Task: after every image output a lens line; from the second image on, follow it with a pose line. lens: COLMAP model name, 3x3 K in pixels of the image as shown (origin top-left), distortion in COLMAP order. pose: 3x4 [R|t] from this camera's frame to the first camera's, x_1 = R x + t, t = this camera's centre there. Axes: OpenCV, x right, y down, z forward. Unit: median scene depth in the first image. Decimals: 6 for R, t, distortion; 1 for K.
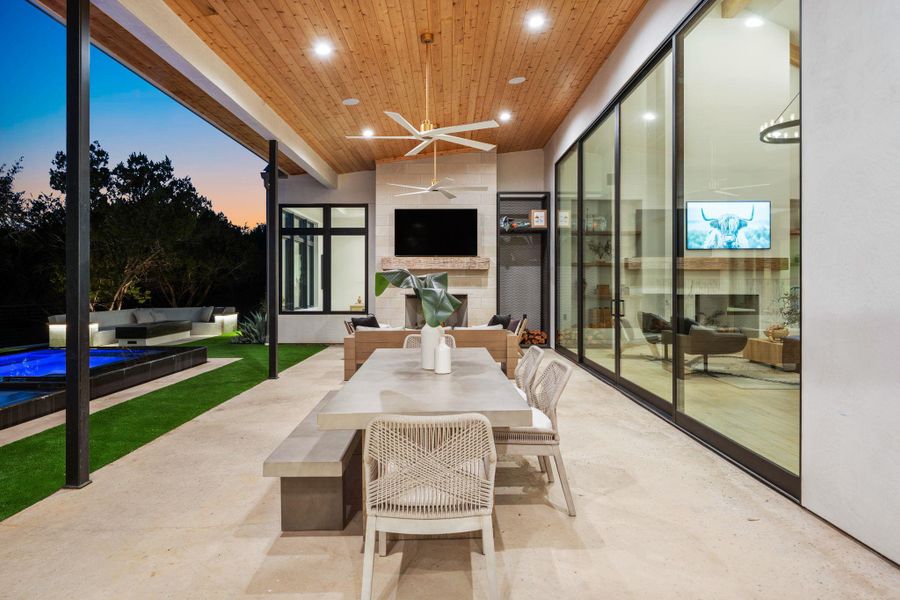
lens RADIAL K [[527.3, 0, 448.3], [0, 527.3, 290.2], [0, 0, 1]] dist [0.006927, -0.000118]
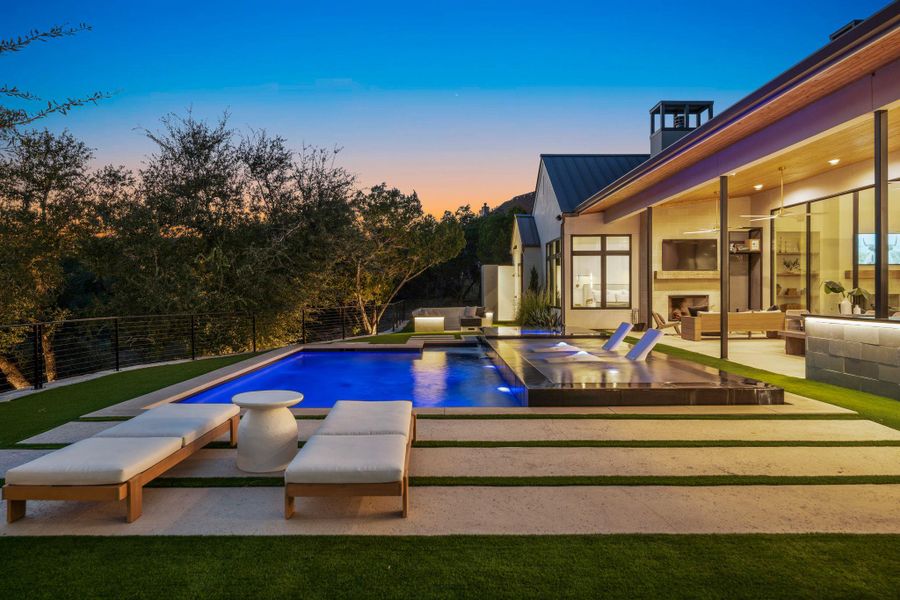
lens RADIAL K [[629.5, 0, 421.2], [0, 629.5, 298.9], [0, 0, 1]] dist [0.001211, 0.002016]
pose [[0.999938, -0.005003, 0.009979, -0.759912], [0.005045, 0.999979, -0.004163, 0.021175], [-0.009958, 0.004213, 0.999942, -0.750903]]
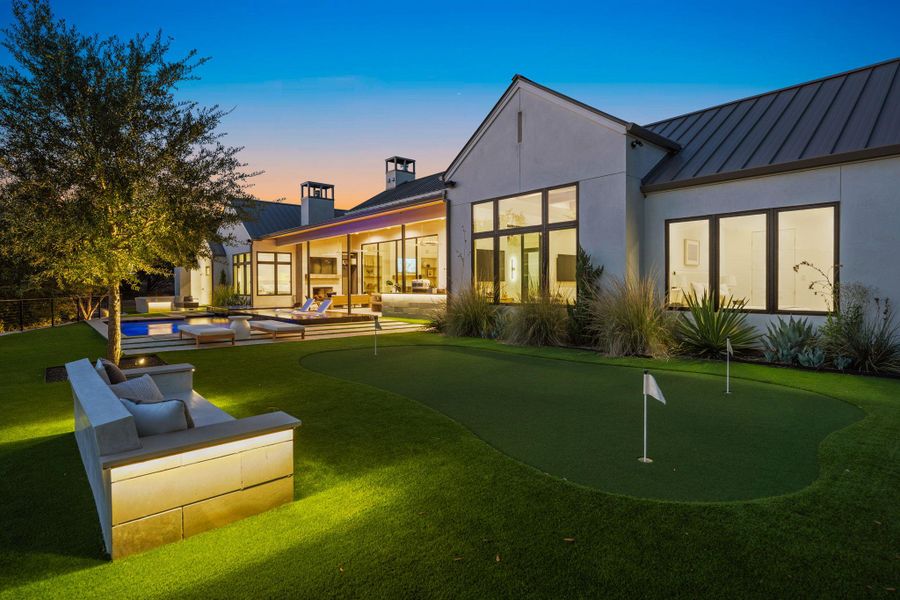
lens RADIAL K [[474.7, 0, 452.1], [0, 474.7, 293.6], [0, 0, 1]] dist [0.000885, 0.000046]
pose [[0.747490, -0.017456, 0.664044, -1.122038], [0.017375, 0.999826, 0.006724, 0.035477], [-0.664046, 0.006511, 0.747663, -1.277031]]
